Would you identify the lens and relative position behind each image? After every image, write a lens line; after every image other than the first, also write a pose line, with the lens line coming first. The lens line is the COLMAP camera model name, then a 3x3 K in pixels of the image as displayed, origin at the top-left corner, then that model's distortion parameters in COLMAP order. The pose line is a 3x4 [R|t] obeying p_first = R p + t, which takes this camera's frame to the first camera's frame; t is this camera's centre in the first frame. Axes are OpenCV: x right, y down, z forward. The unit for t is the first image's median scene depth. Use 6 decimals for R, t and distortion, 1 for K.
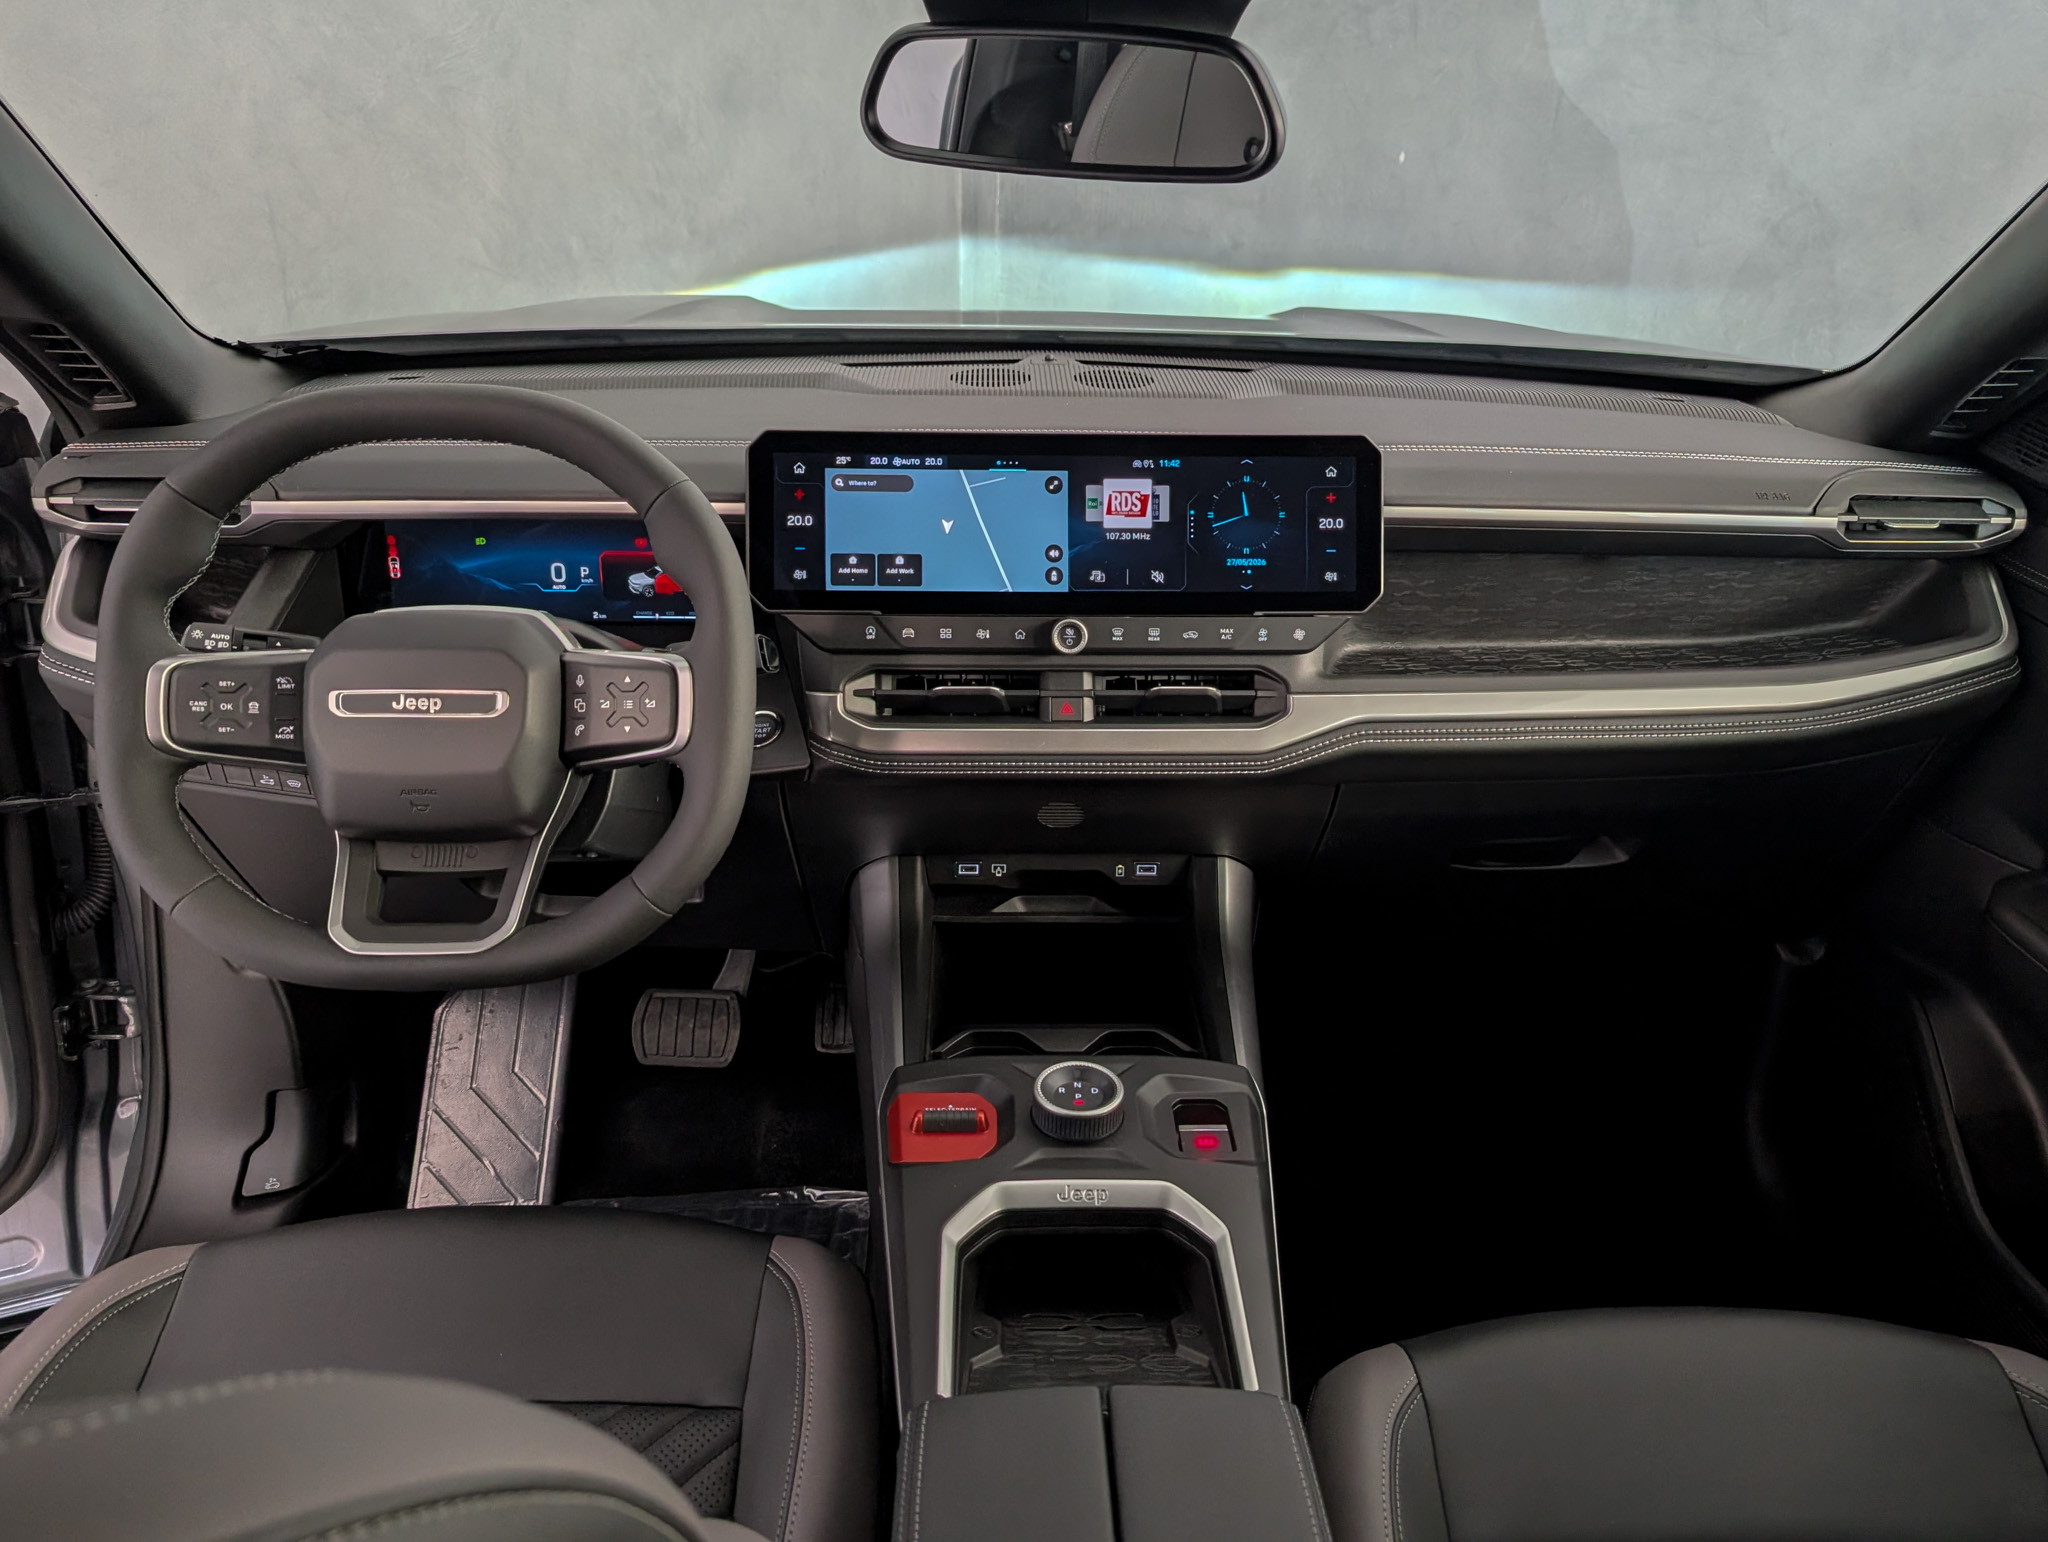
lens RADIAL K [[1566.0, 0, 1098.4], [0, 1566.0, 749.3], [0, 0, 1]] dist [0.012097, -0.006675]
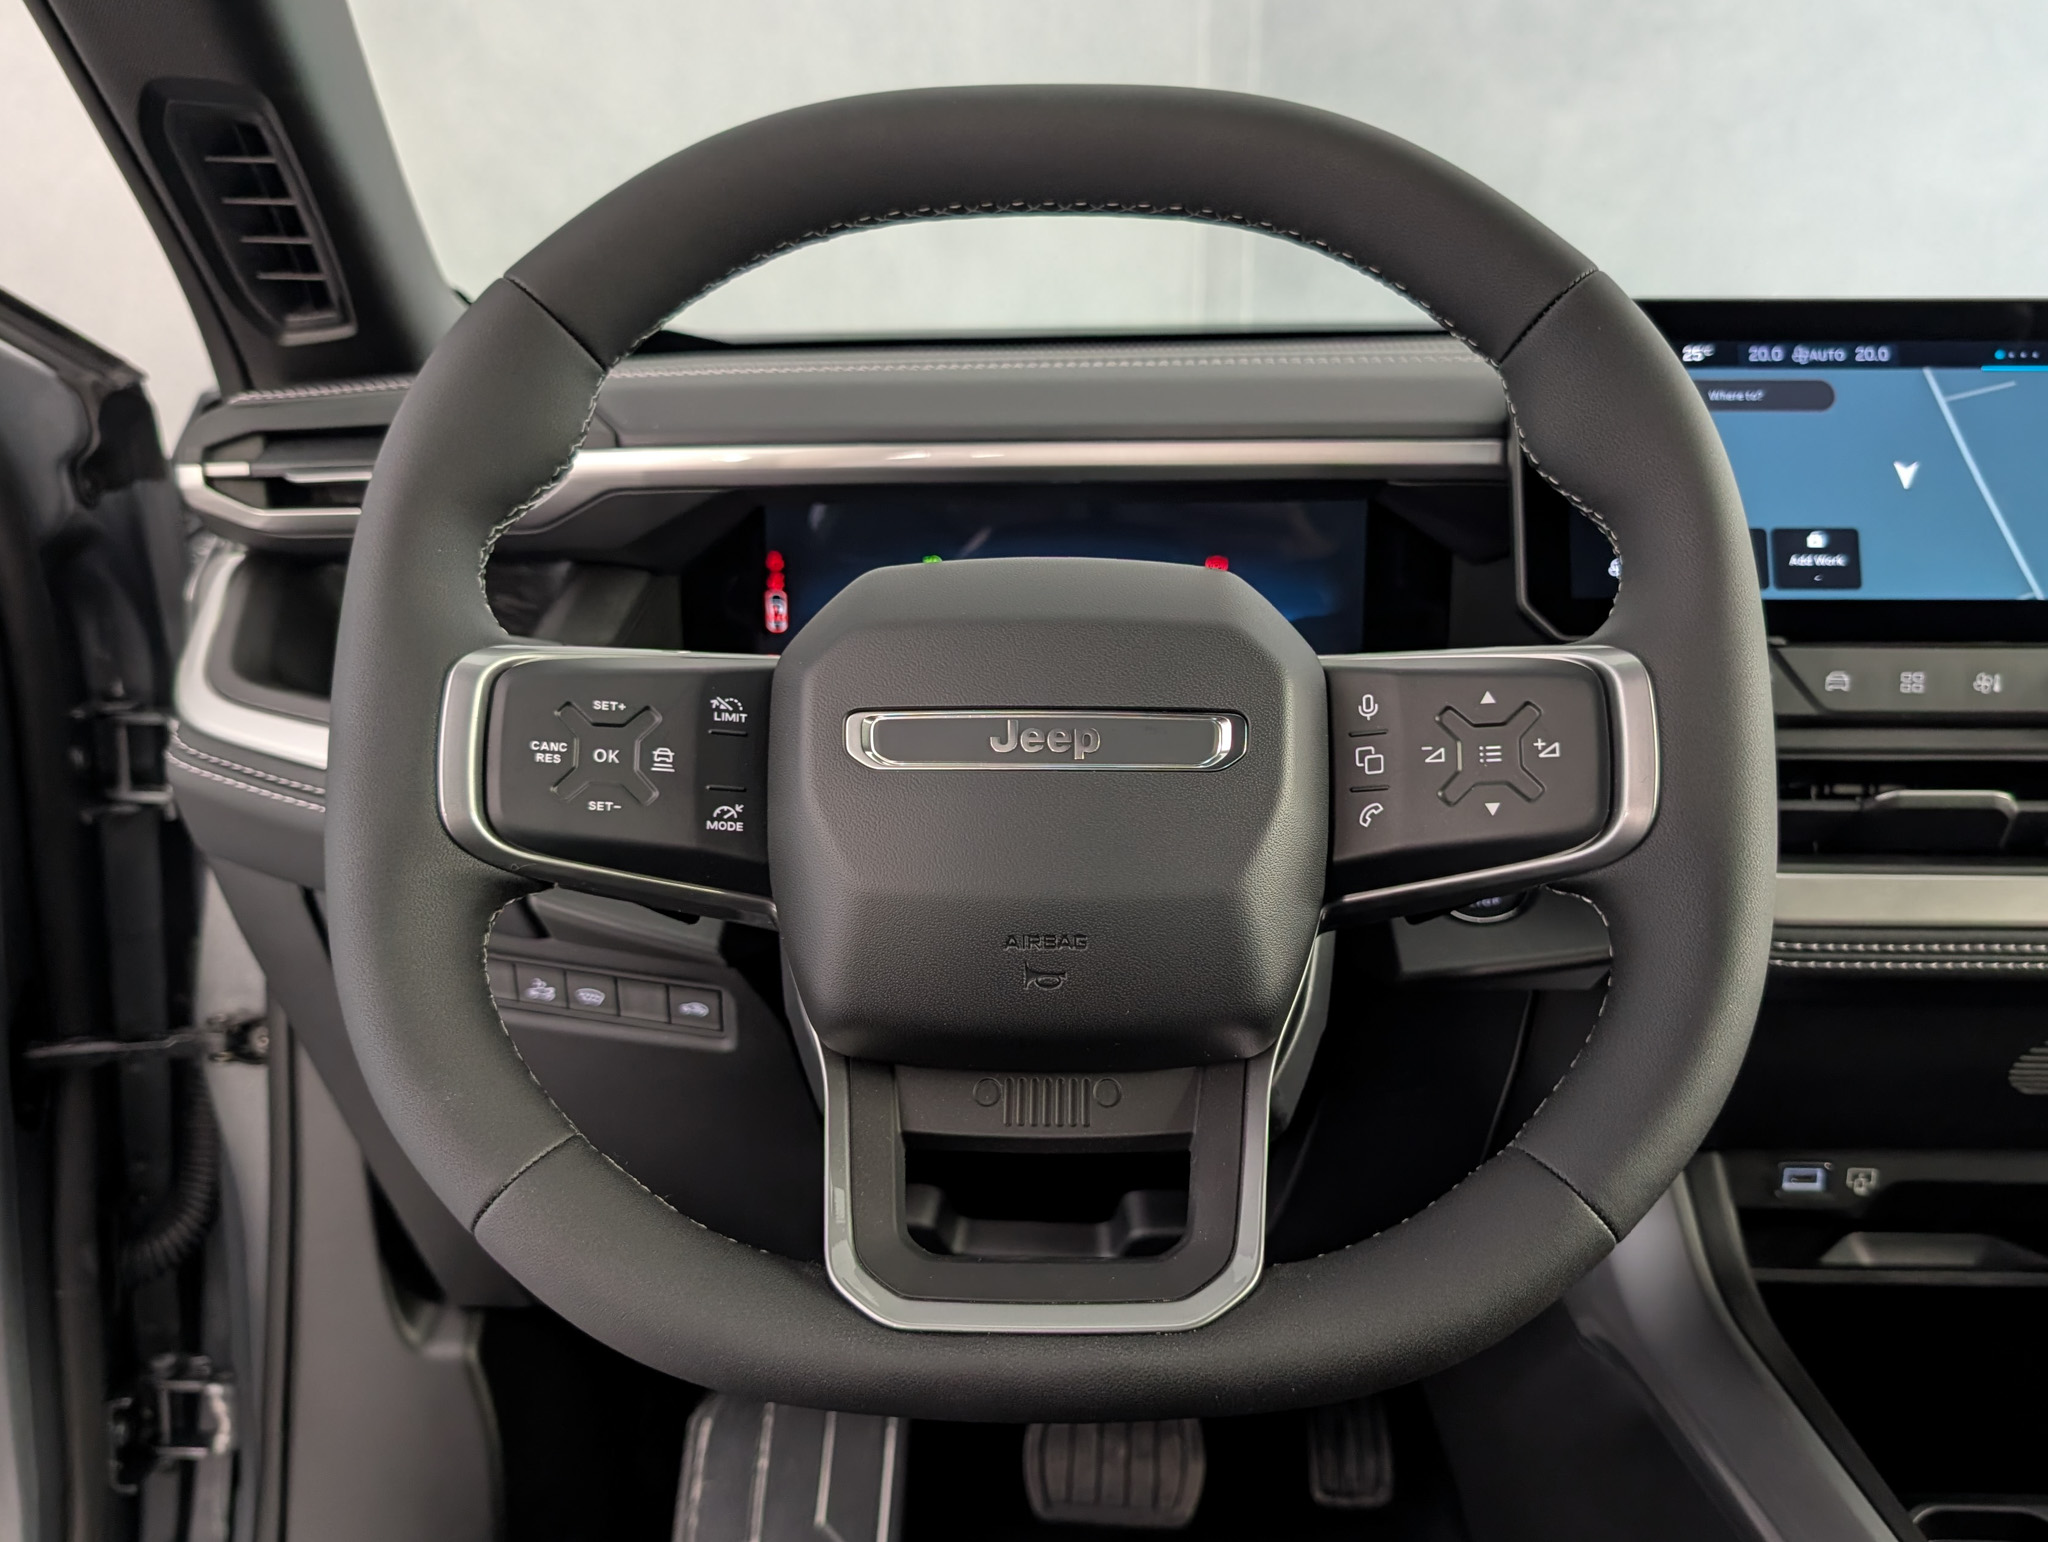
lens RADIAL K [[1800.3, 0, 1094.1], [0, 1800.3, 828.1], [0, 0, 1]] dist [-0.004837, -0.006594]
pose [[0.997594, -0.003419, -0.069249, -0.316460], [-0.006245, 0.990291, -0.138866, 0.052717], [0.069051, 0.138964, 0.987887, 0.420176]]
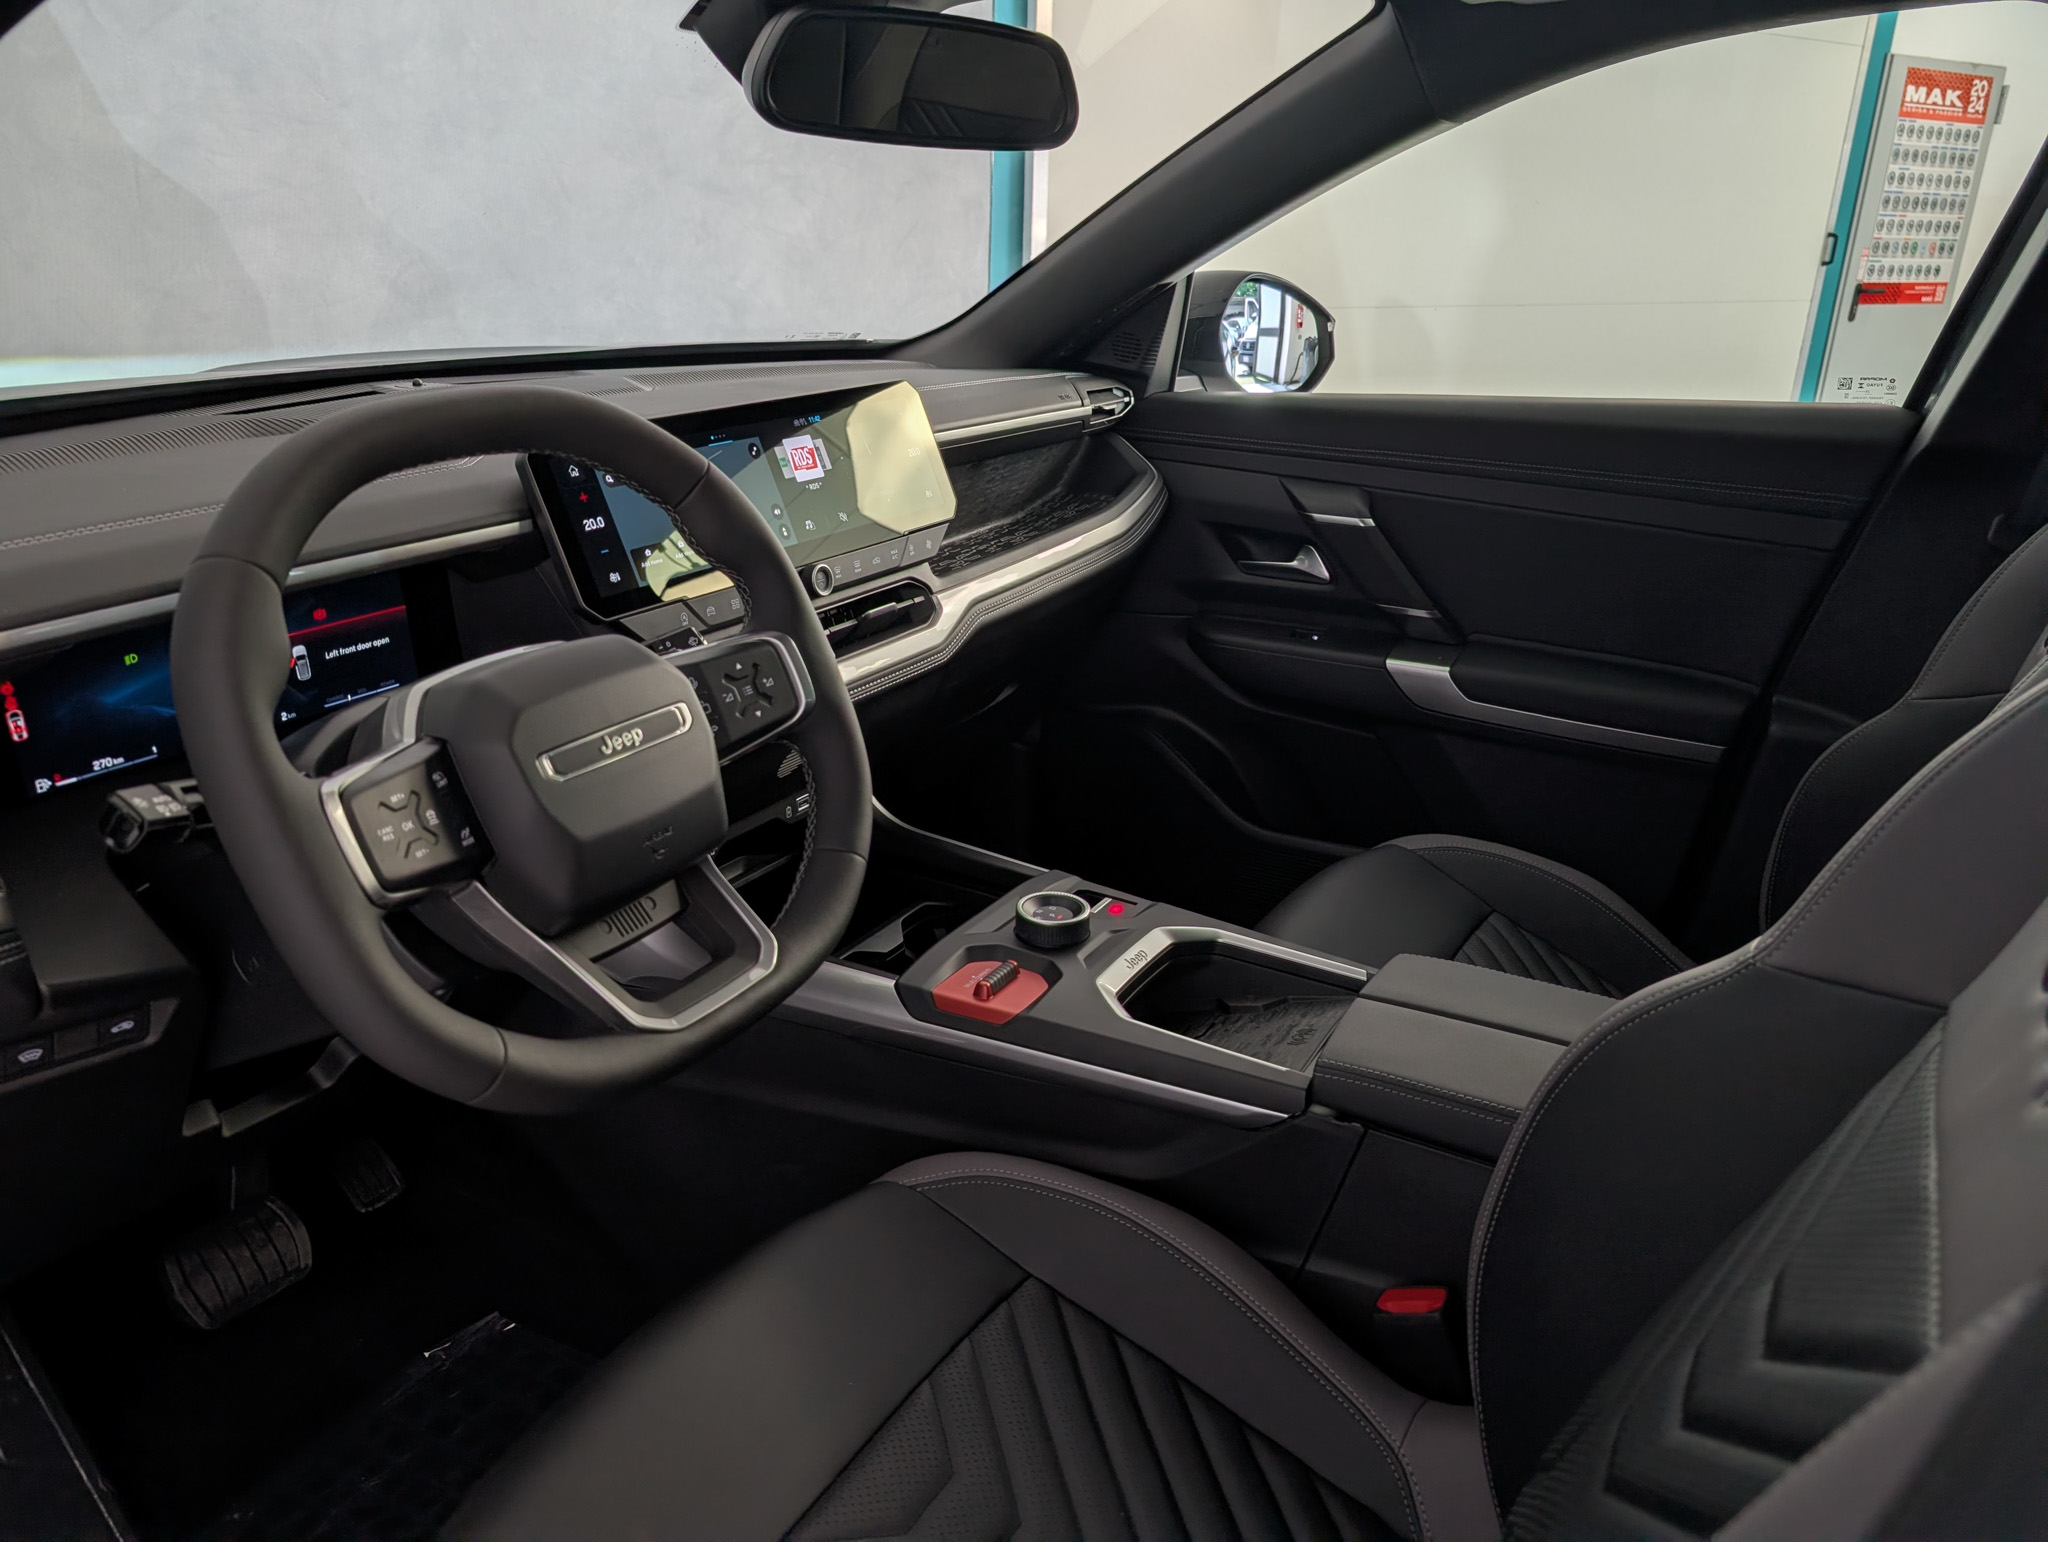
lens RADIAL K [[1457.6, 0, 1018.8], [0, 1457.6, 809.2], [0, 0, 1]] dist [0.000668, -0.006220]
pose [[0.554006, -0.329084, 0.764710, -0.771749], [0.325380, 0.931084, 0.164955, -0.045540], [-0.766293, 0.157435, 0.622904, 0.275009]]
